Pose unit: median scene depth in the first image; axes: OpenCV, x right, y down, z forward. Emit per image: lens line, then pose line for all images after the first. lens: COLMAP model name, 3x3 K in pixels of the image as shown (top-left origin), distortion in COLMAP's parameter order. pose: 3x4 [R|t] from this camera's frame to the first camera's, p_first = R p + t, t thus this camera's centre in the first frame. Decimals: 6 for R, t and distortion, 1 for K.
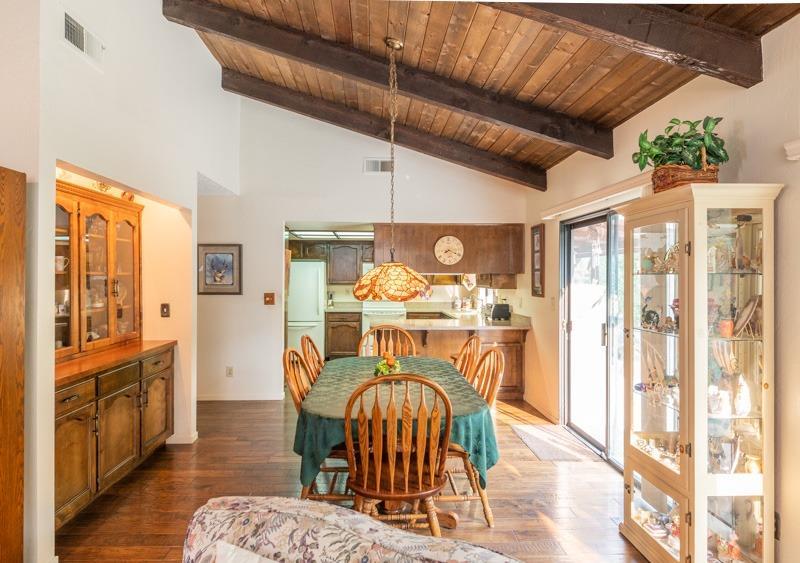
lens RADIAL K [[492.6, 0, 398.5], [0, 492.6, 276.3], [0, 0, 1]] dist [-0.003496, -0.000538]
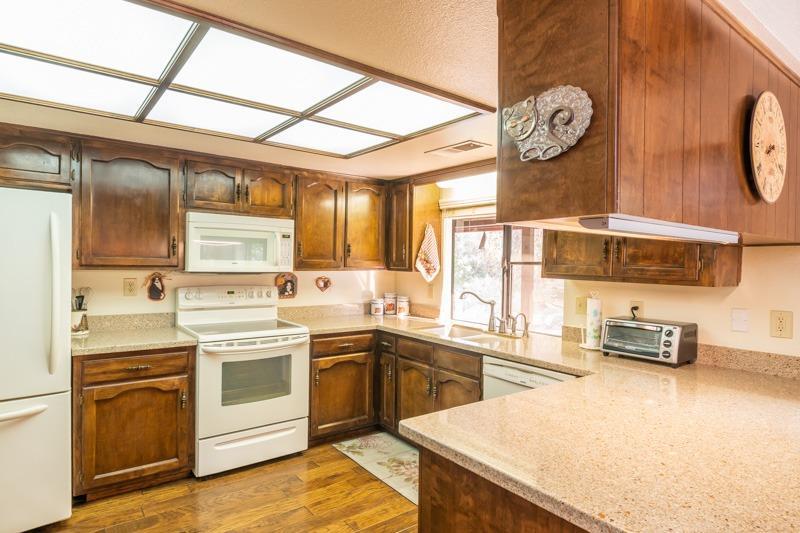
lens RADIAL K [[443.2, 0, 400.0], [0, 443.2, 266.5], [0, 0, 1]] dist [-0.003795, -0.000920]
pose [[0.823063, 0.008338, 0.567888, -0.285208], [-0.015381, 0.999853, 0.007613, 0.022414], [-0.567741, -0.015001, 0.823070, 1.364237]]
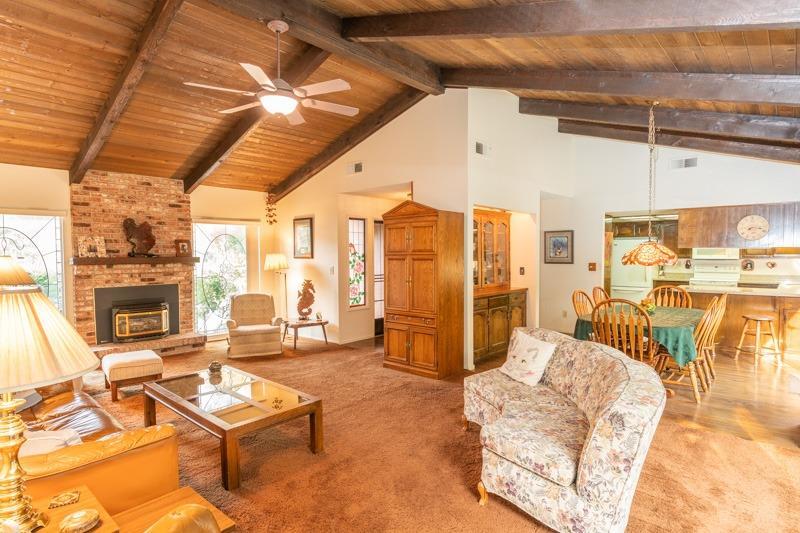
lens RADIAL K [[443.2, 0, 400.0], [0, 443.2, 266.5], [0, 0, 1]] dist [-0.003795, -0.000920]
pose [[0.729216, 0.012862, -0.684162, 0.291732], [0.009442, 0.999539, 0.028854, 0.001719], [0.684218, -0.027501, 0.728759, -0.459269]]
